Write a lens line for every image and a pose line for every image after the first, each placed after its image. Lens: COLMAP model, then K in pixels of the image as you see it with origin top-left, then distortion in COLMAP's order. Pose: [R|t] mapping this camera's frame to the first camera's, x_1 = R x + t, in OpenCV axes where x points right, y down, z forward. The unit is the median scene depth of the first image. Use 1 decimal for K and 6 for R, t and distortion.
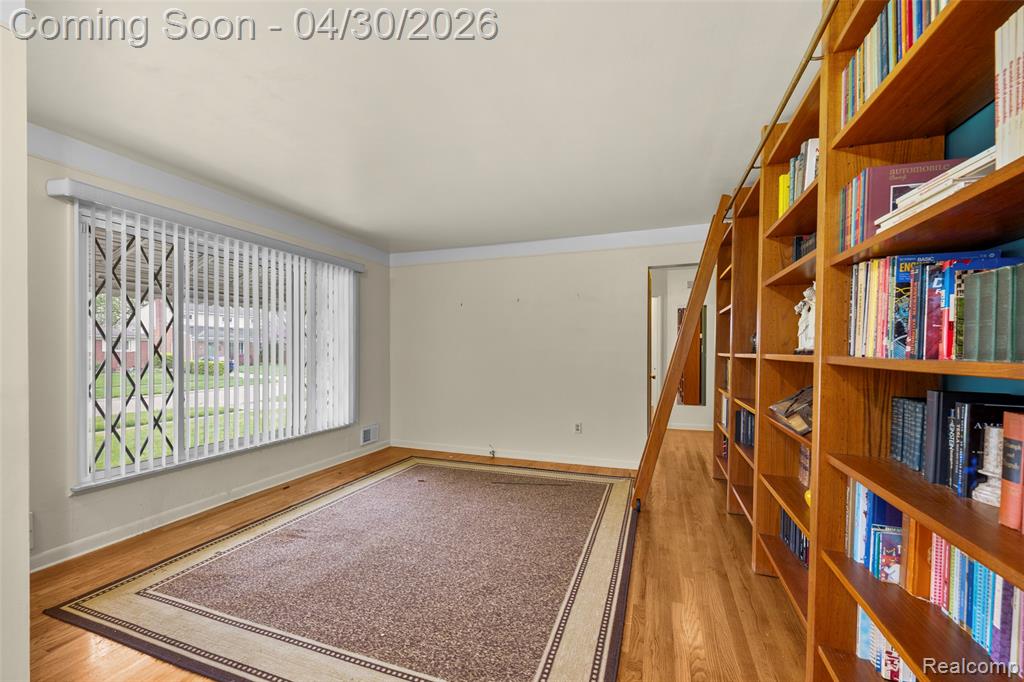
lens RADIAL K [[412.6, 0, 509.2], [0, 412.6, 354.1], [0, 0, 1]] dist [-0.002702, 0.000976]
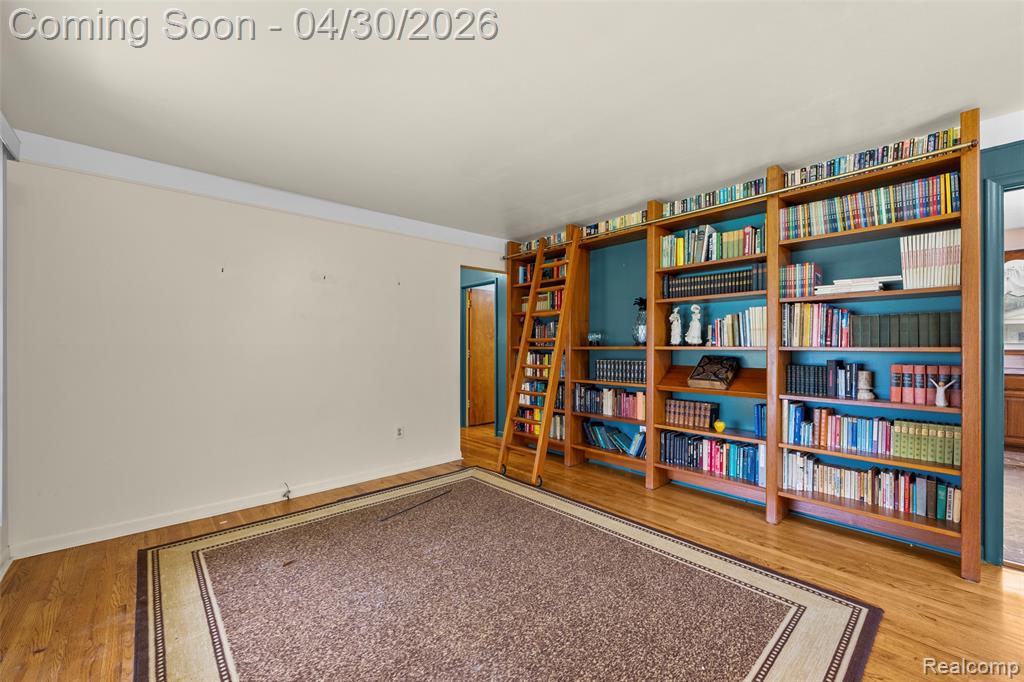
lens RADIAL K [[412.6, 0, 502.6], [0, 412.6, 344.9], [0, 0, 1]] dist [-0.002702, 0.000976]
pose [[0.478579, -0.004190, 0.878034, -1.038254], [0.013150, 0.999911, -0.002396, -0.010486], [-0.877946, 0.012693, 0.478592, 0.765394]]
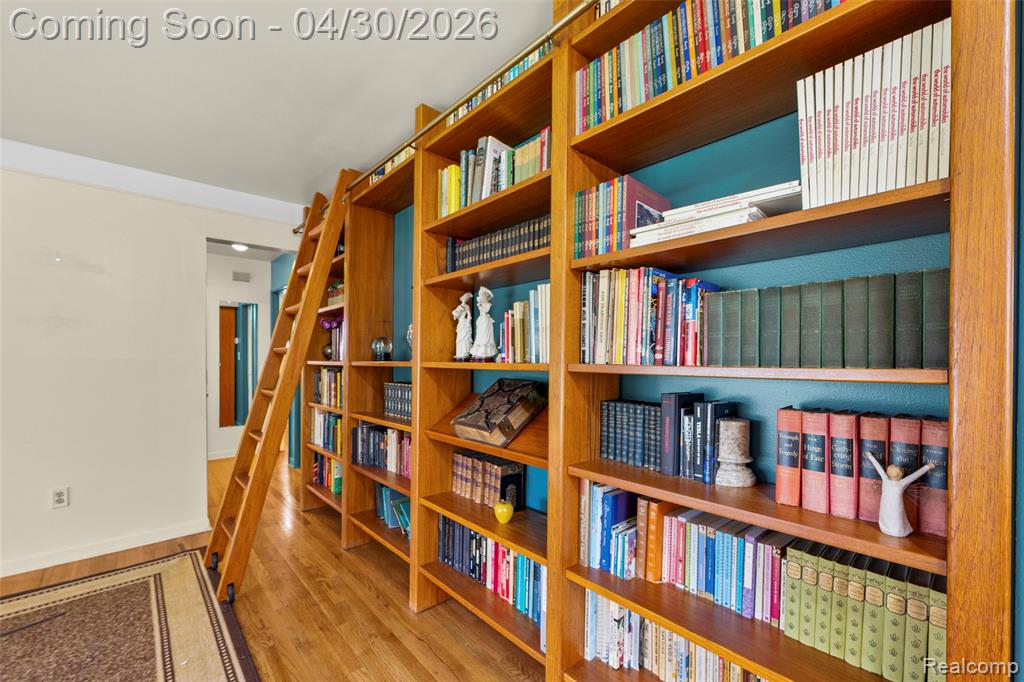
lens RADIAL K [[412.6, 0, 509.1], [0, 412.6, 361.0], [0, 0, 1]] dist [-0.002702, 0.000976]
pose [[0.466855, -0.006138, 0.884313, -0.082065], [0.007835, 0.999965, 0.002804, -0.003165], [-0.884299, 0.005619, 0.466887, 0.424361]]
